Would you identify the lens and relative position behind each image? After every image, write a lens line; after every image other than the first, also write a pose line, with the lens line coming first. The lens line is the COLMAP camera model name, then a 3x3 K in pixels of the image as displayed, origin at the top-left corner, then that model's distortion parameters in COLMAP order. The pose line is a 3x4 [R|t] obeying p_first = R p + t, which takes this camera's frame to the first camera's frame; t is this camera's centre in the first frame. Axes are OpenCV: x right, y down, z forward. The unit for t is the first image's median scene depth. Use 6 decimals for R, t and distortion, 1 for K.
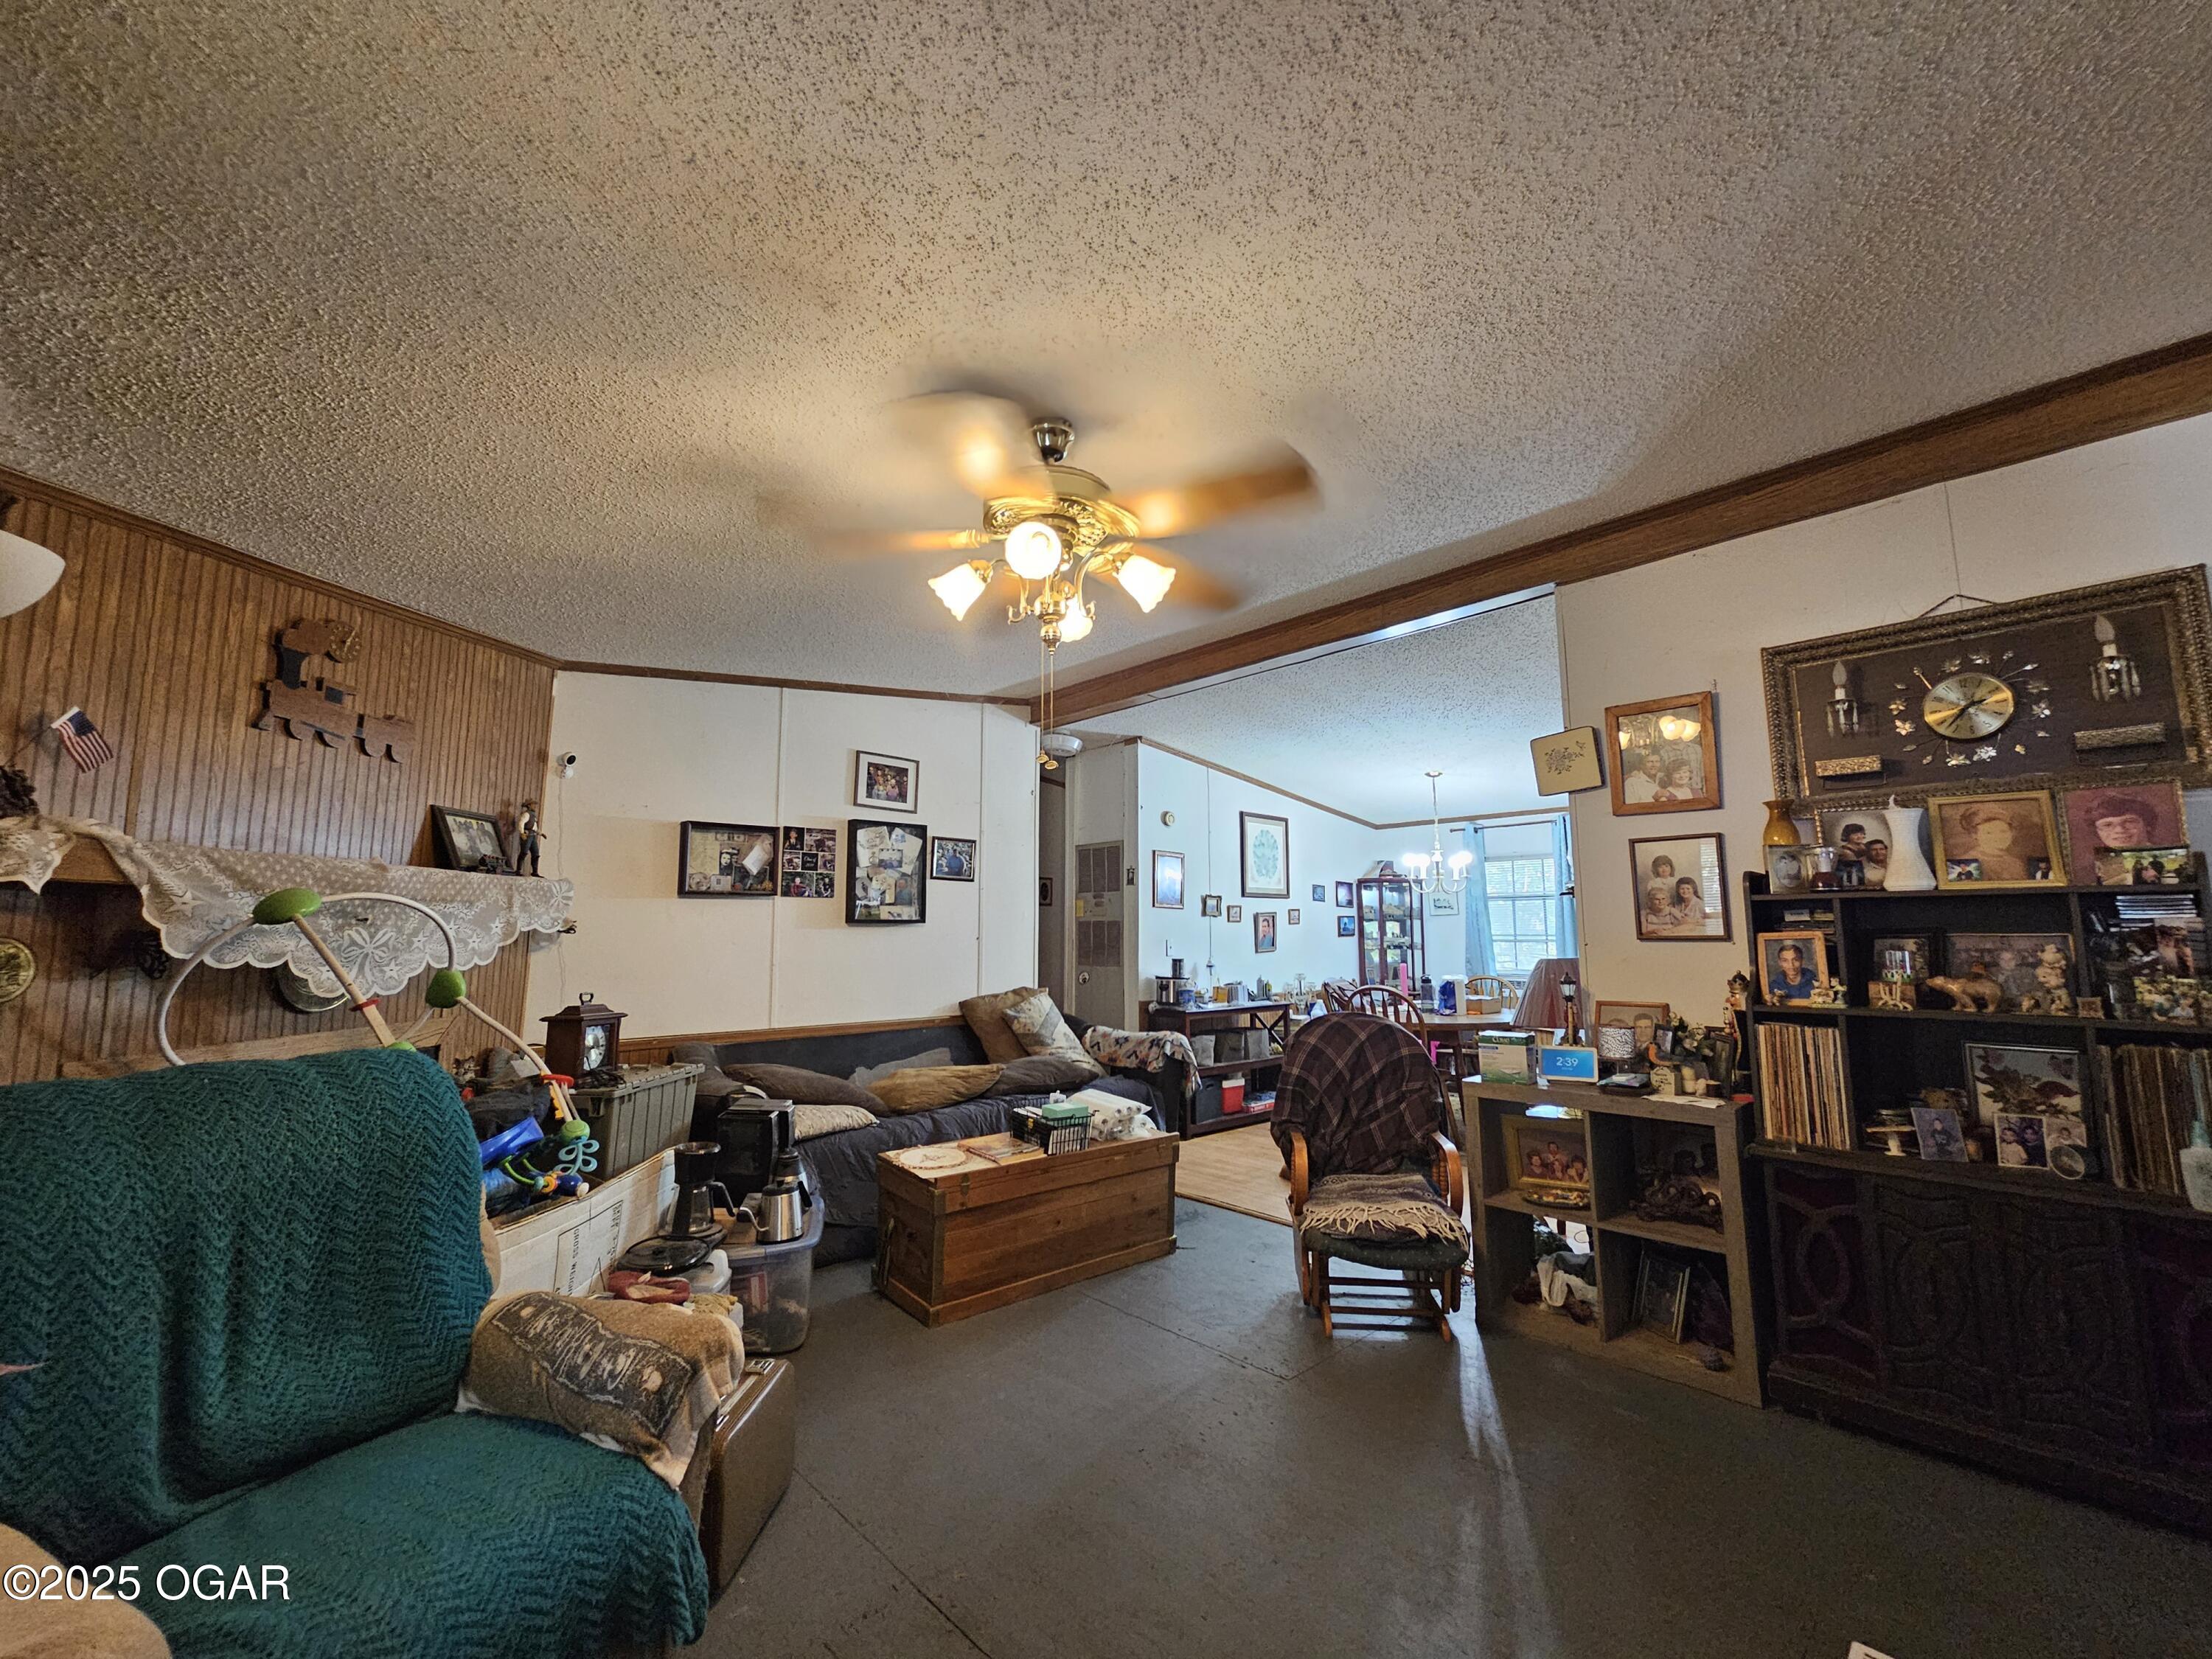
lens RADIAL K [[898.7, 0, 1117.4], [0, 898.7, 824.5], [0, 0, 1]] dist [0.000394, 0.000170]
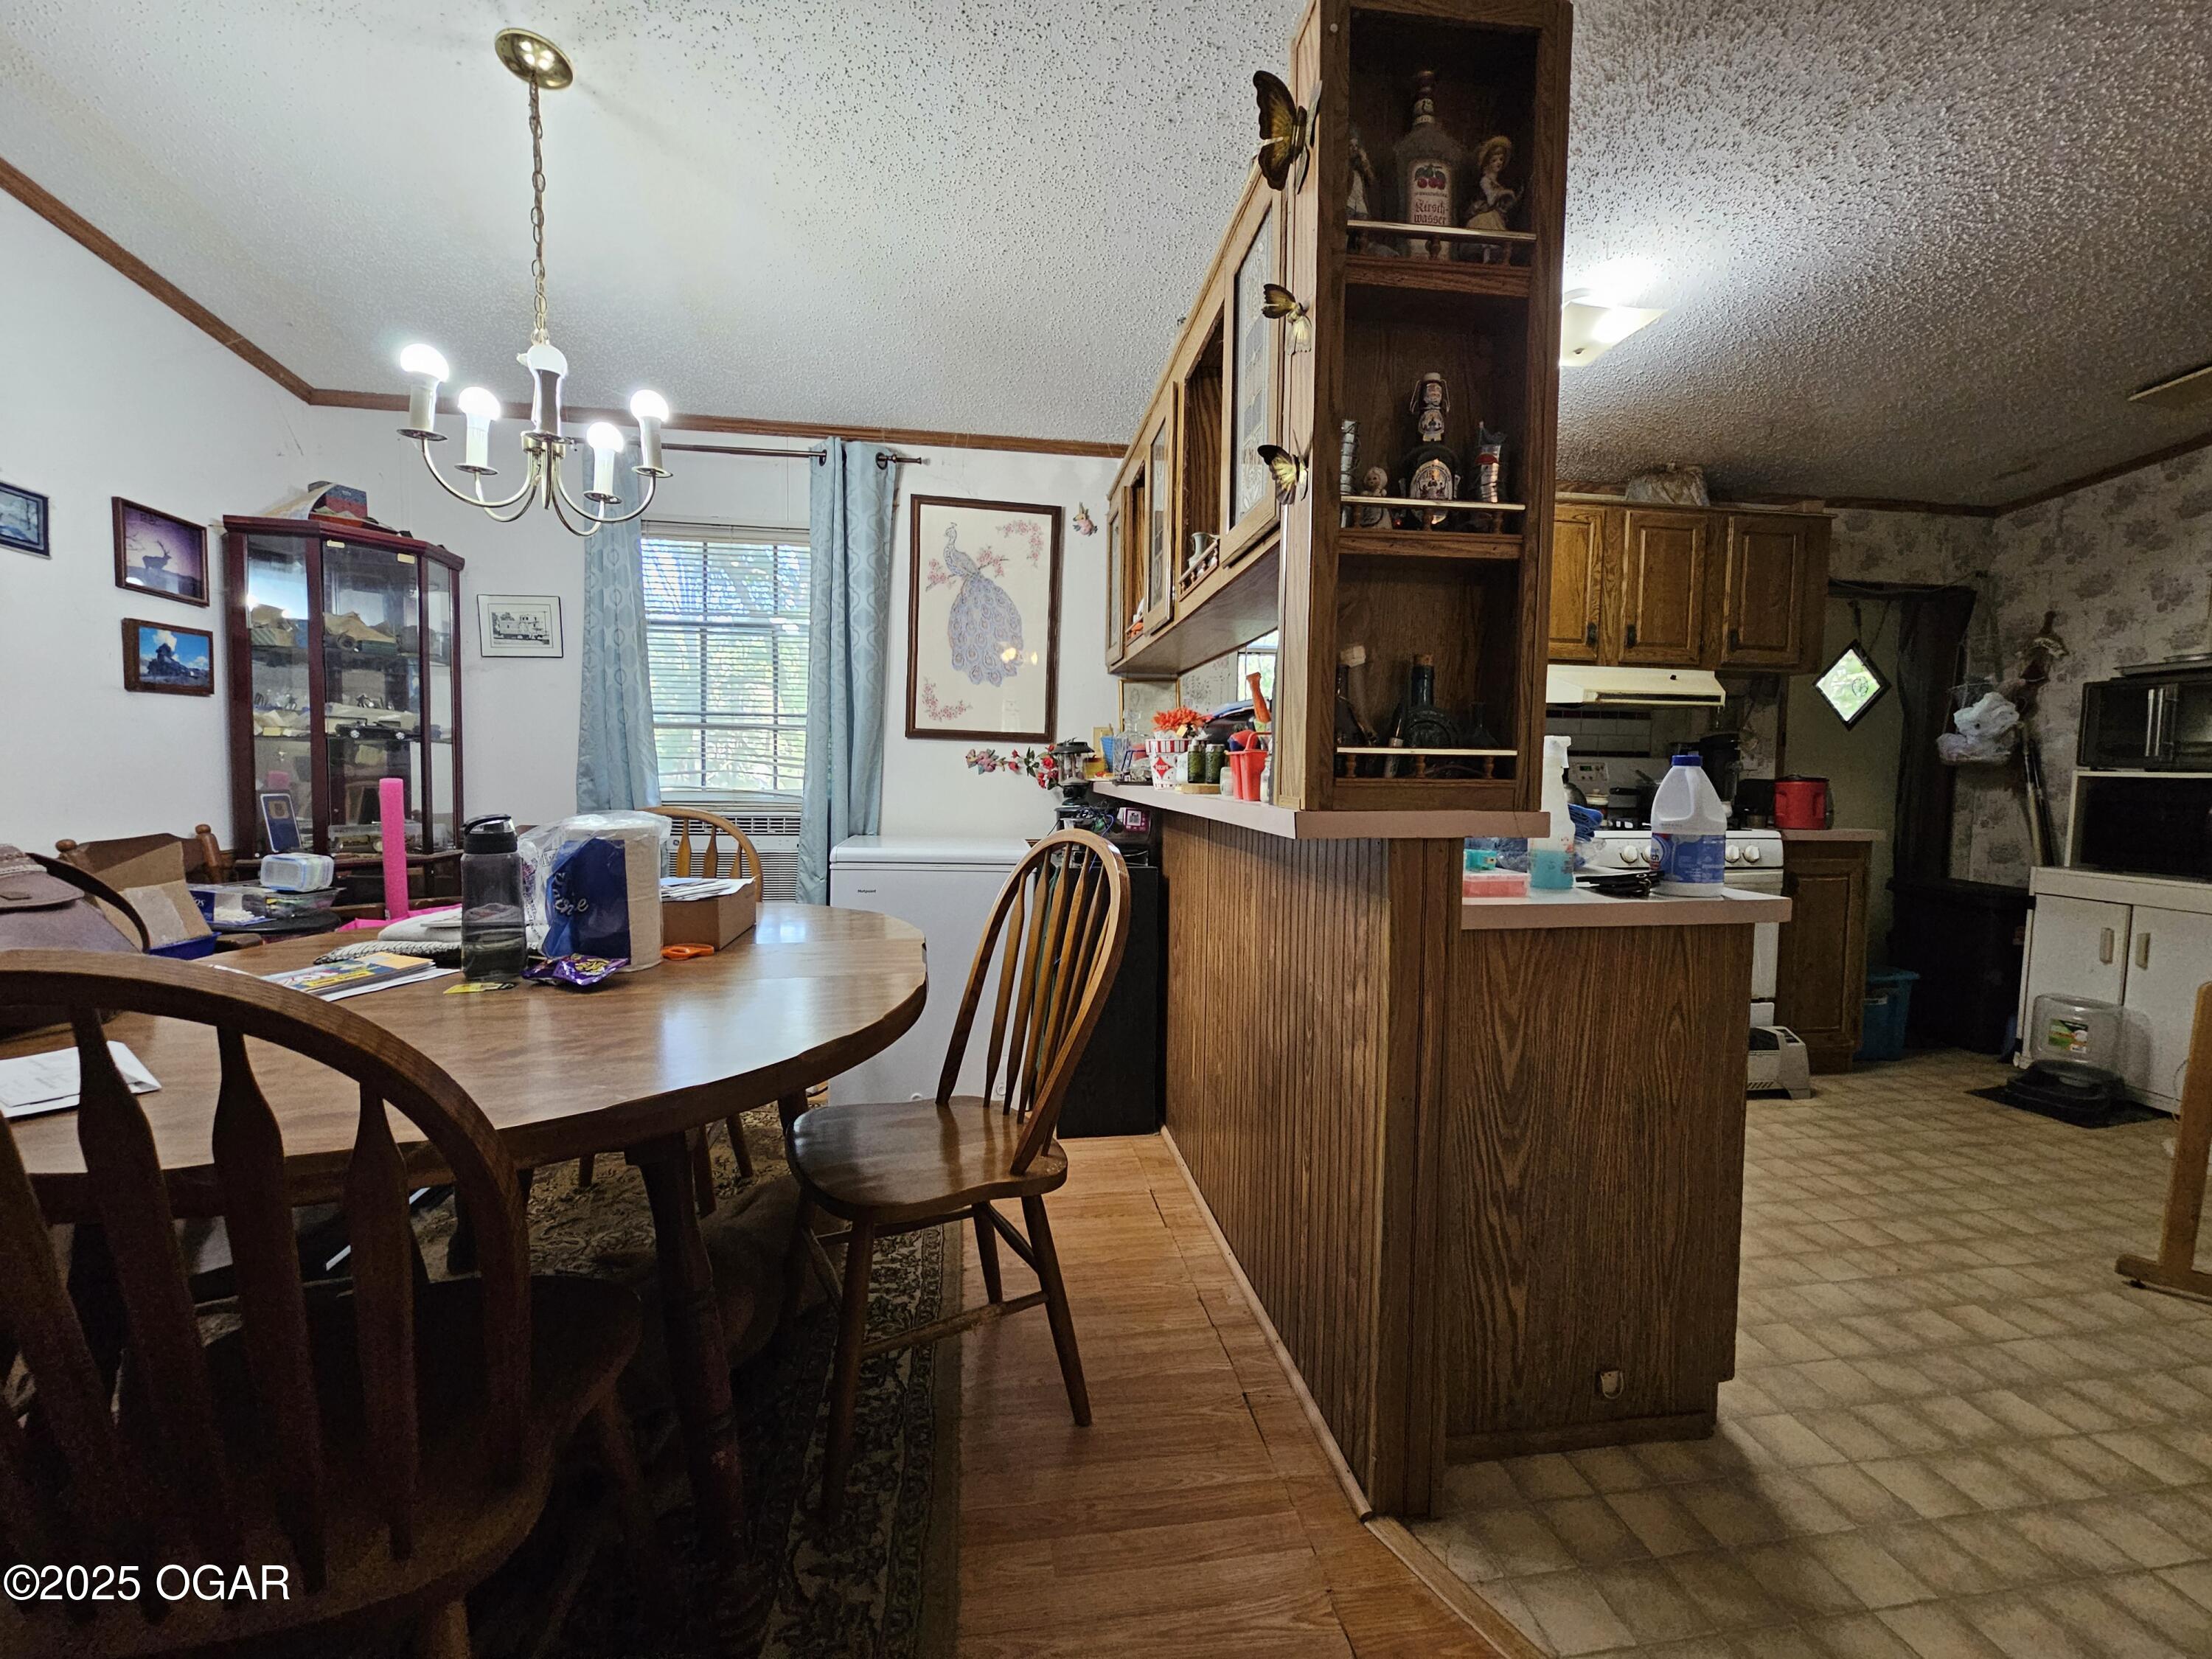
lens RADIAL K [[898.7, 0, 1117.4], [0, 898.7, 824.5], [0, 0, 1]] dist [0.000394, 0.000170]
pose [[0.560393, -0.043807, 0.827067, 0.176013], [-0.125668, 0.982541, 0.137191, 0.084355], [-0.818637, -0.180816, 0.545104, 0.545567]]
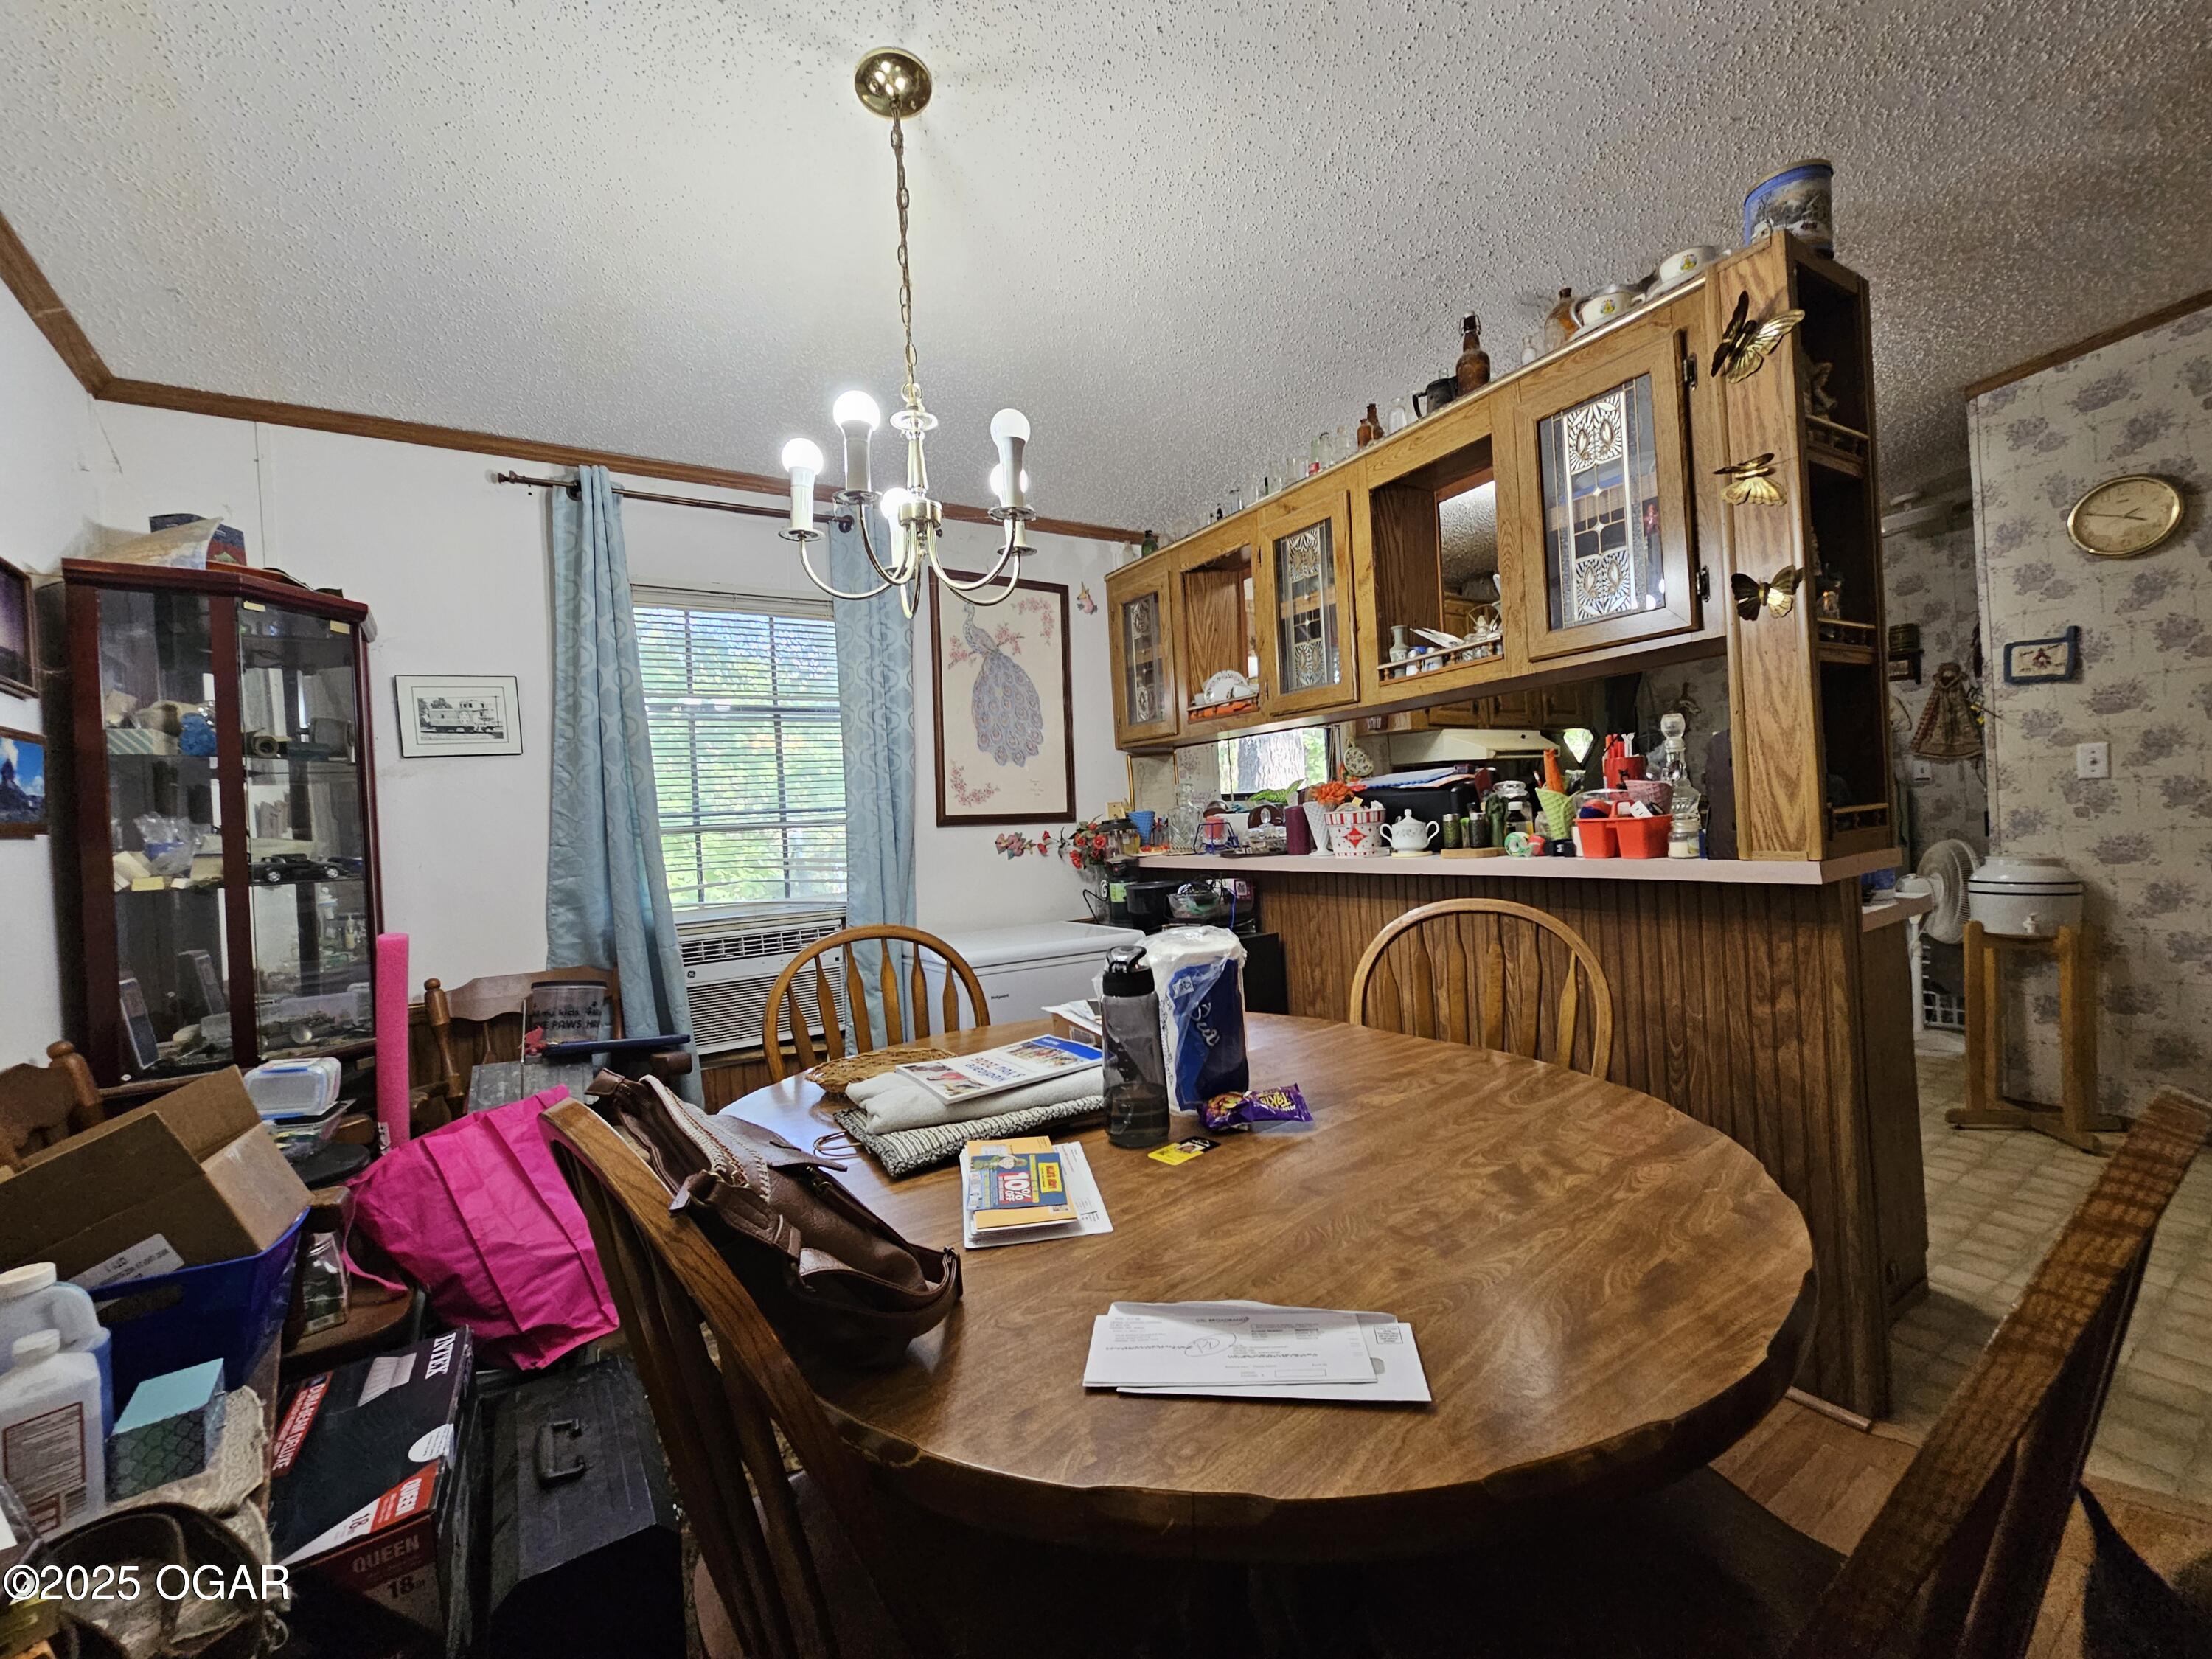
lens RADIAL K [[898.7, 0, 1117.4], [0, 898.7, 824.5], [0, 0, 1]] dist [0.000394, 0.000170]
pose [[0.172451, -0.013724, 0.984923, 0.103721], [-0.073930, 0.996902, 0.026835, 0.097667], [-0.982240, -0.077443, 0.170902, 0.721821]]
